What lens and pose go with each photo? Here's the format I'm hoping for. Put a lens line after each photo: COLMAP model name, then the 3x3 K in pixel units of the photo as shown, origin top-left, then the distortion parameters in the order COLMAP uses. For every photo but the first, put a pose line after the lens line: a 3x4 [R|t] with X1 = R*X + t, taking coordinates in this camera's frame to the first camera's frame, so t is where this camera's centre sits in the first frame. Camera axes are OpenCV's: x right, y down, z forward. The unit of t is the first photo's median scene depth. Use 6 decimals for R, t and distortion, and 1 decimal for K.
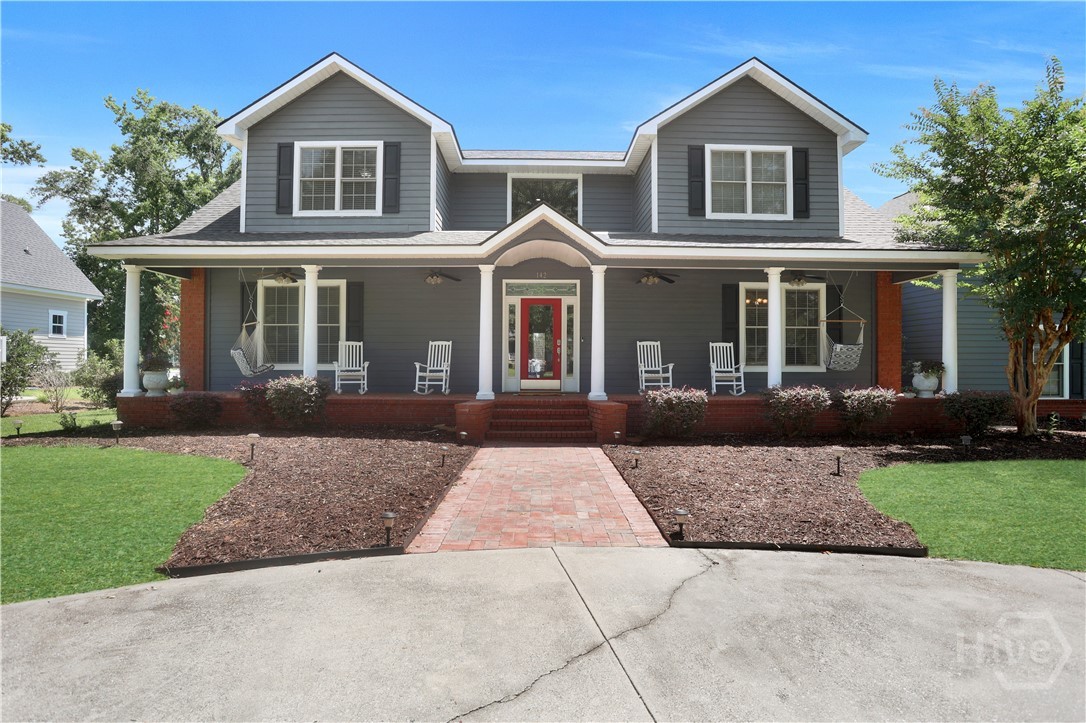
lens RADIAL K [[551.4, 0, 538.0], [0, 551.4, 356.7], [0, 0, 1]] dist [-0.045371, 0.004512]
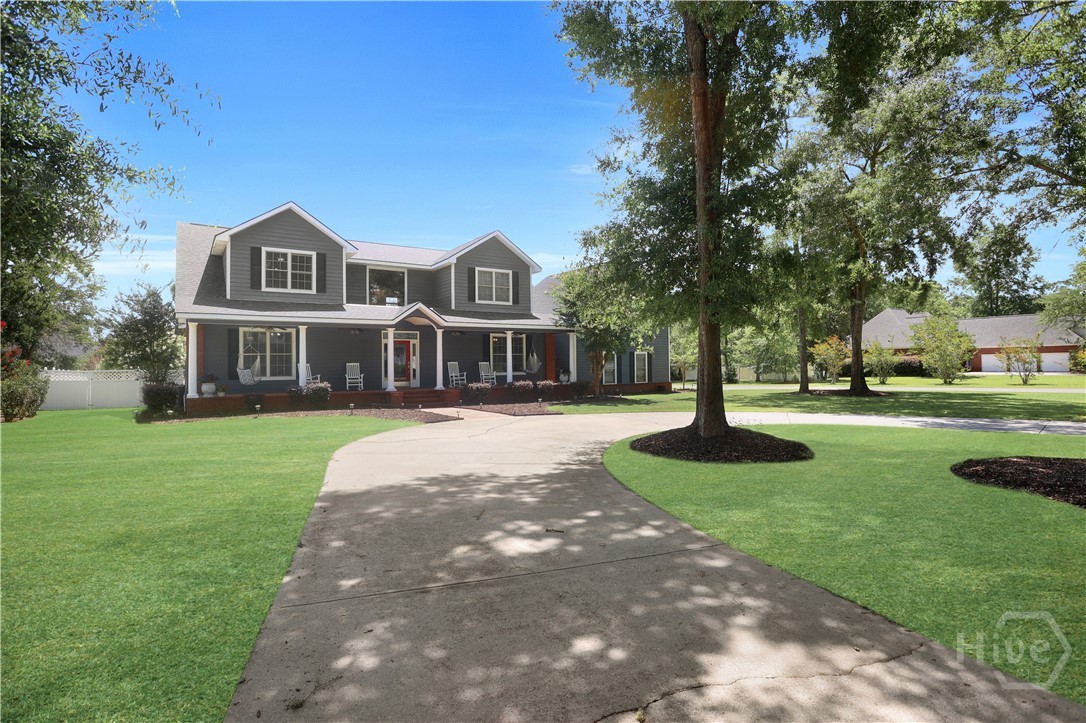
lens RADIAL K [[551.4, 0, 540.6], [0, 551.4, 357.4], [0, 0, 1]] dist [-0.045371, 0.004512]
pose [[0.837067, -0.005791, 0.547069, -0.652187], [0.009422, 0.999948, -0.003831, -0.032878], [-0.547019, 0.008361, 0.837079, -0.916515]]
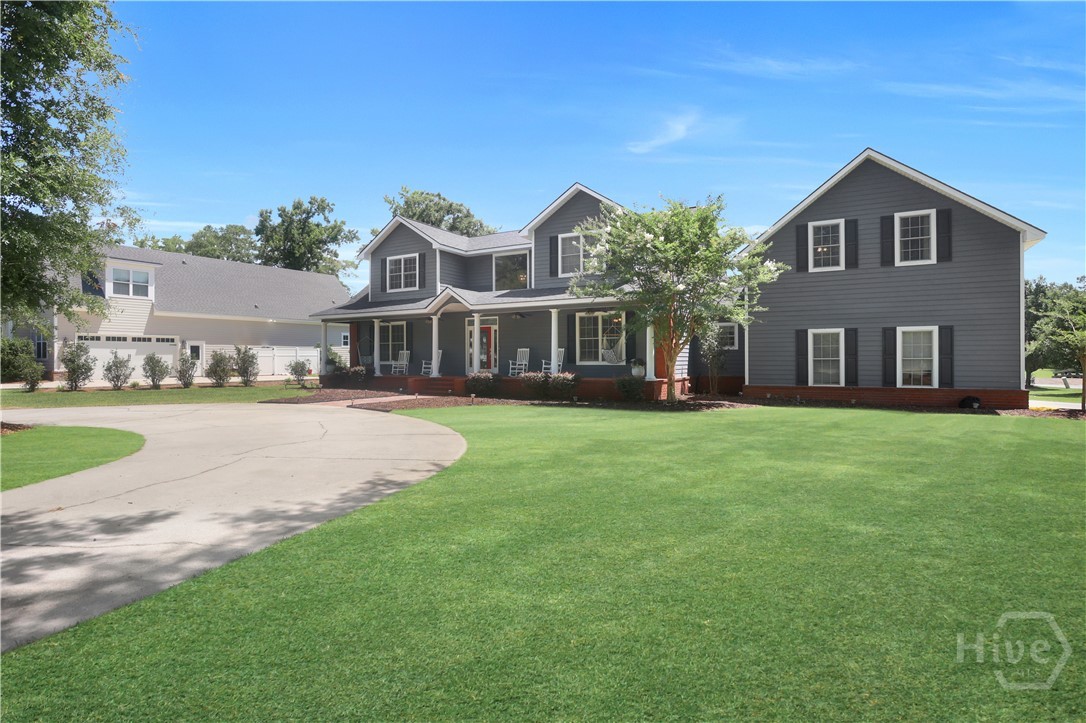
lens RADIAL K [[551.4, 0, 540.3], [0, 551.4, 364.7], [0, 0, 1]] dist [-0.045371, 0.004512]
pose [[0.862132, -0.001375, -0.506683, 1.163174], [0.015332, 0.999609, 0.023375, -0.015203], [0.506452, -0.027921, 0.861816, -0.566301]]
